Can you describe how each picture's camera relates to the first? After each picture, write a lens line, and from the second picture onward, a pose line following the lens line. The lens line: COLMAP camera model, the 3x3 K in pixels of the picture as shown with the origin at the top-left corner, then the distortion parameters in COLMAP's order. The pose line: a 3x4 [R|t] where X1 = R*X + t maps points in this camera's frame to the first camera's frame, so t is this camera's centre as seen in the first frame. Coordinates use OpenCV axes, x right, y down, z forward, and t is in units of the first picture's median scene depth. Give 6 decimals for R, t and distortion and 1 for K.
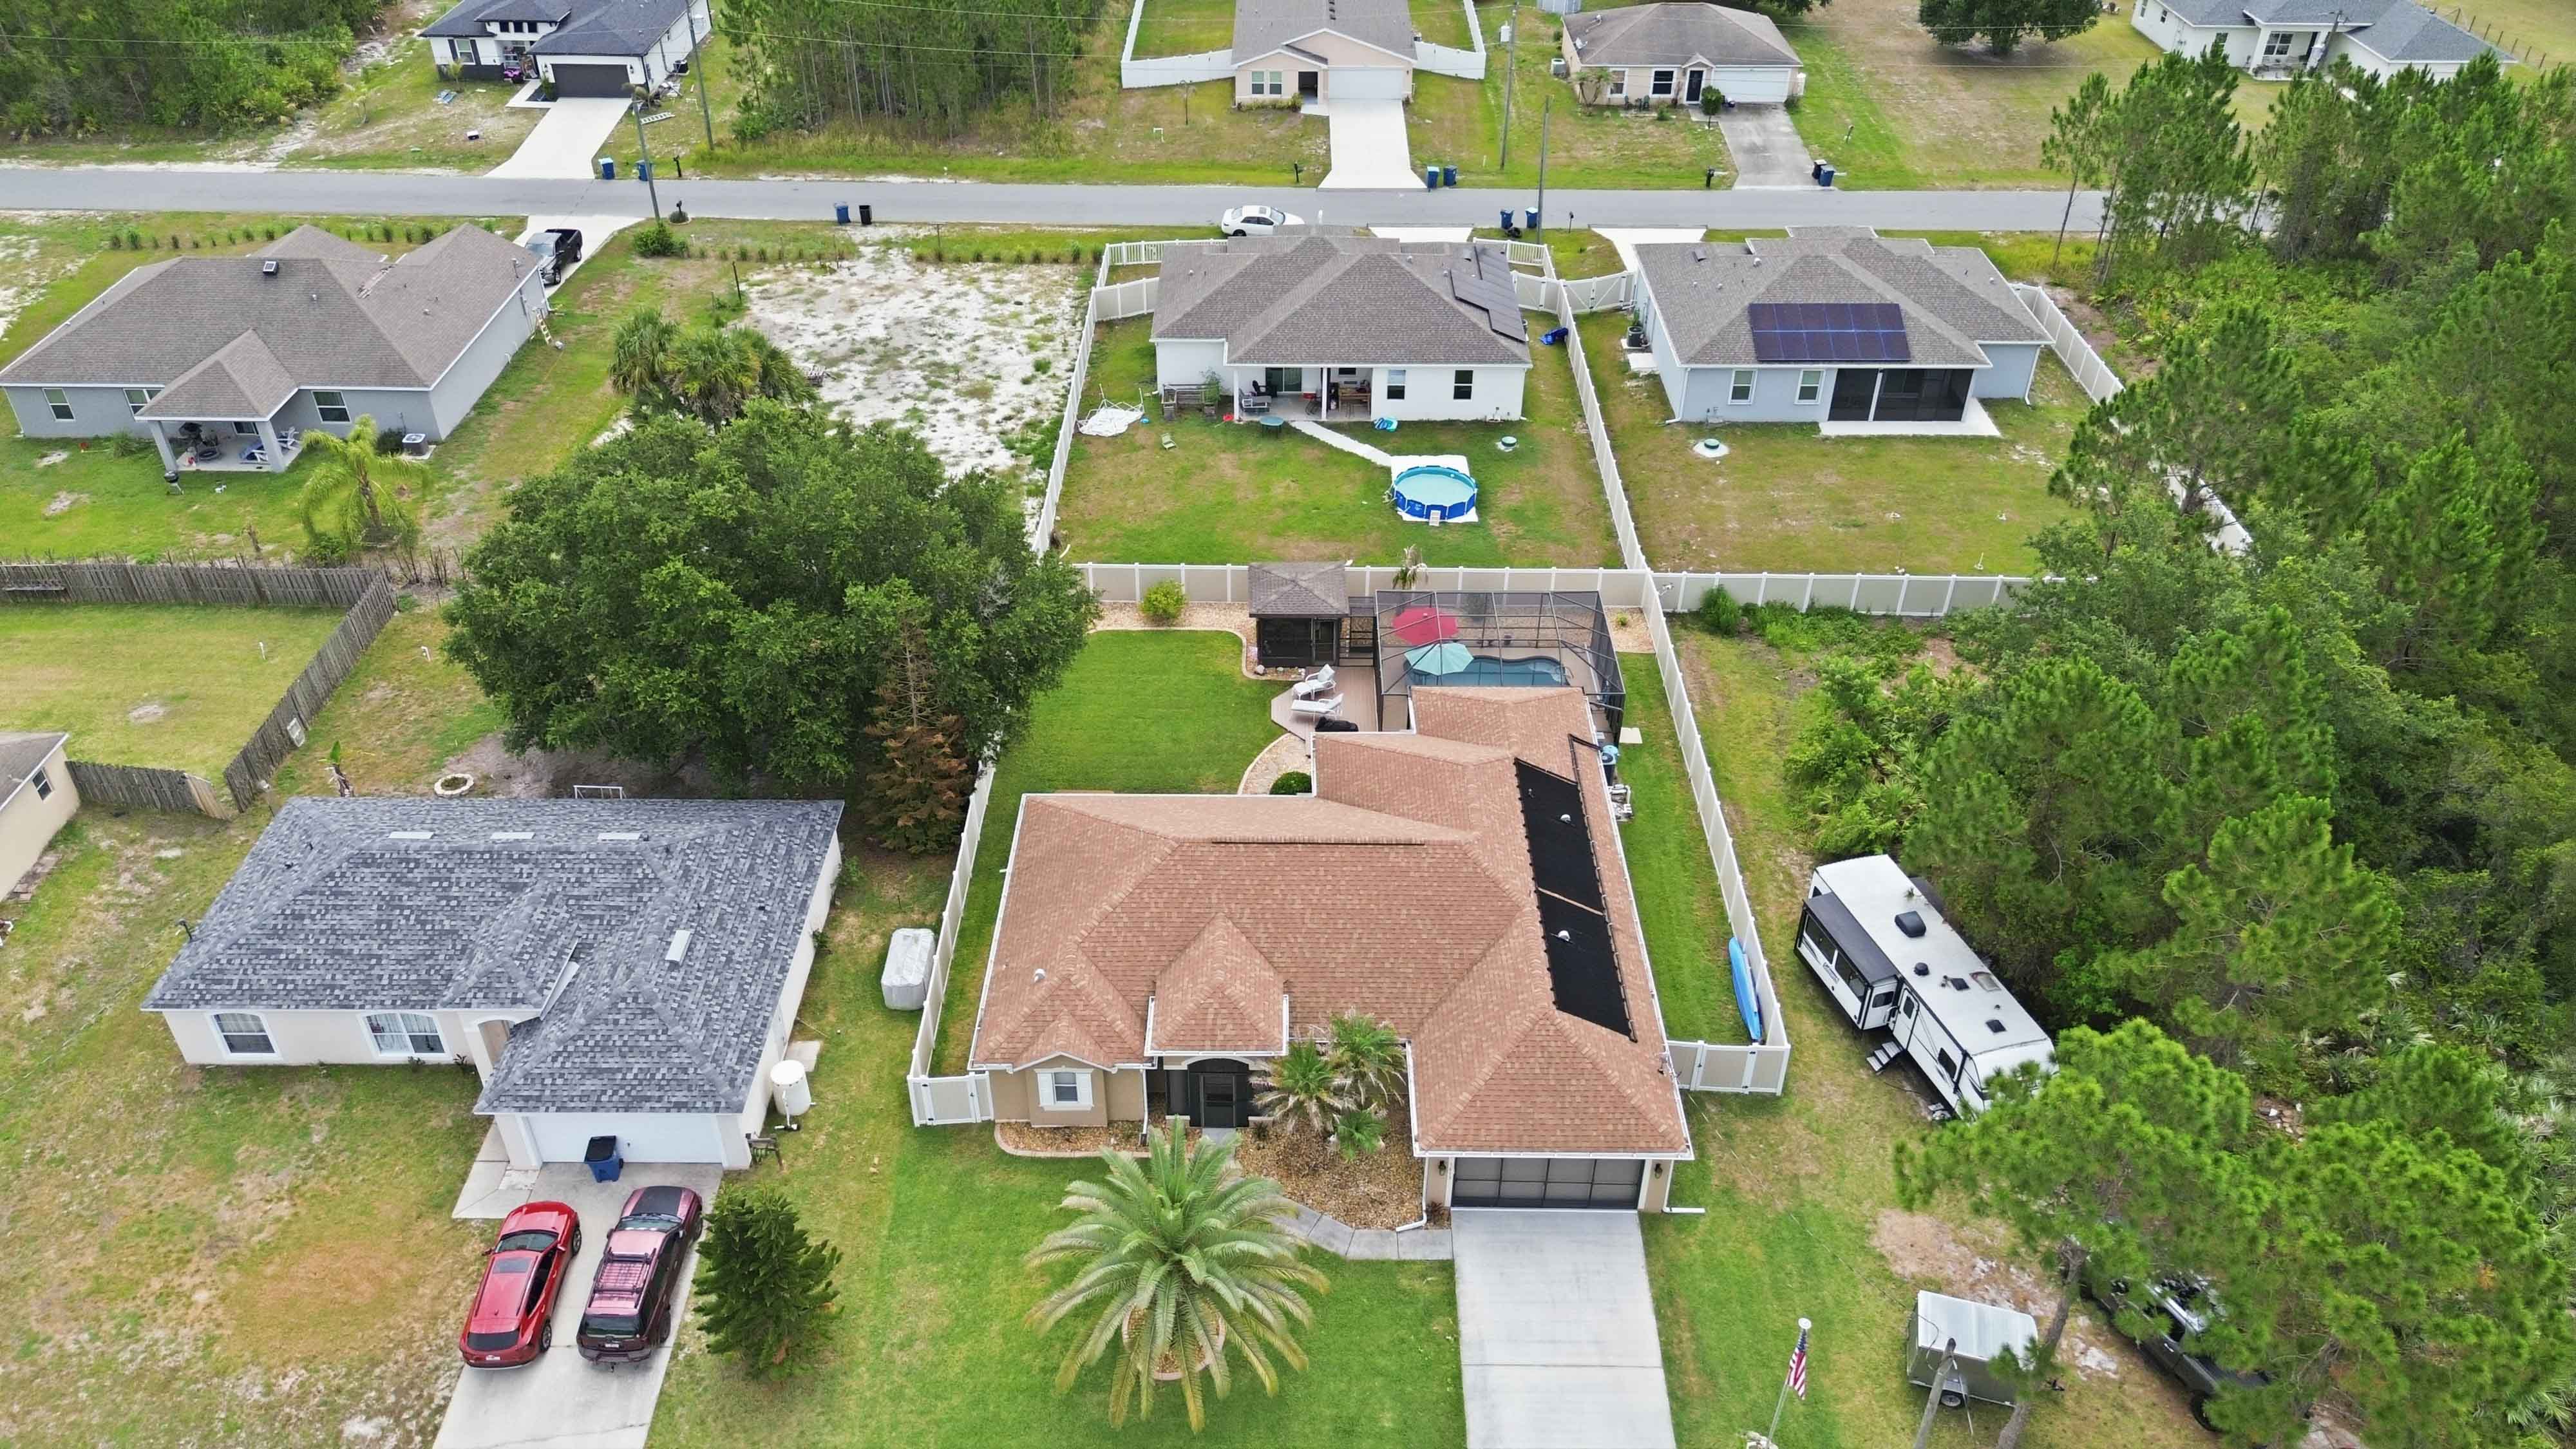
lens RADIAL K [[1822.2, 0, 1288.0], [0, 1822.2, 724.5], [0, 0, 1]] dist [0.062203, -0.065629]
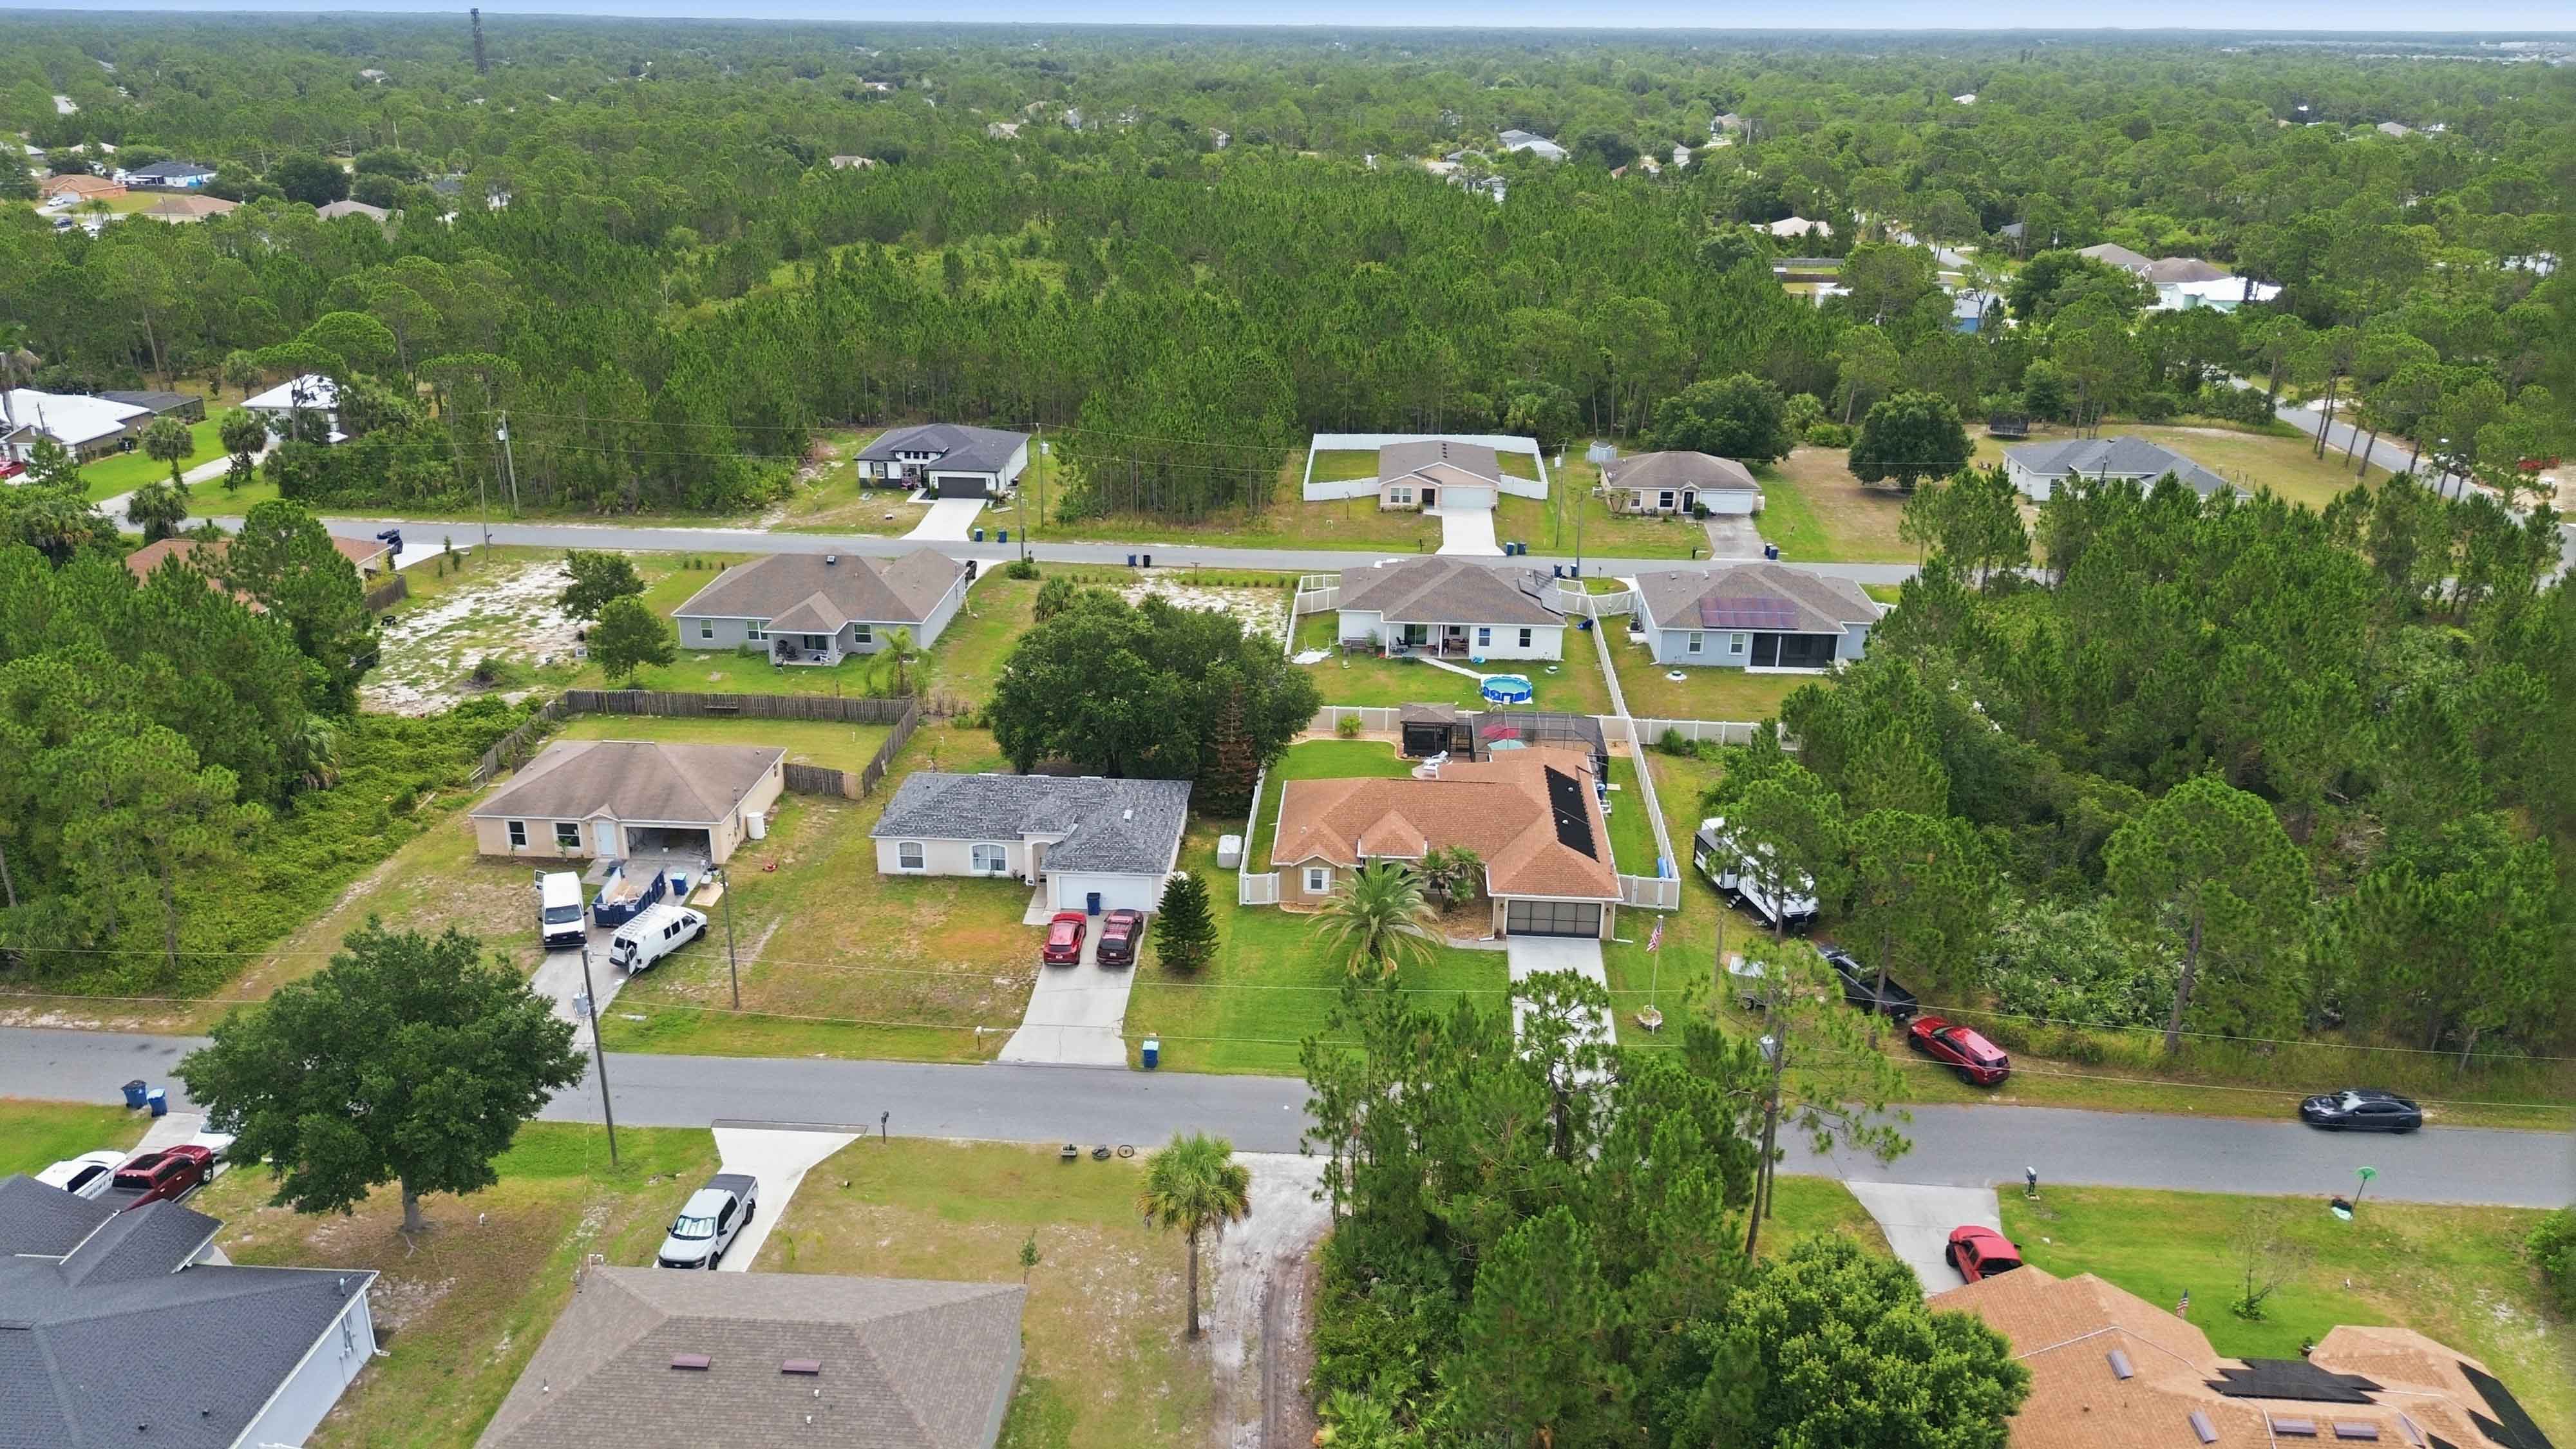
lens RADIAL K [[1781.0, 0, 1288.0], [0, 1781.0, 724.5], [0, 0, 1]] dist [0.140619, -0.343427]
pose [[0.998200, 0.023829, -0.055039, -0.027256], [-0.037115, 0.966286, -0.254783, 0.304102], [0.047112, 0.256367, 0.965431, -0.543912]]
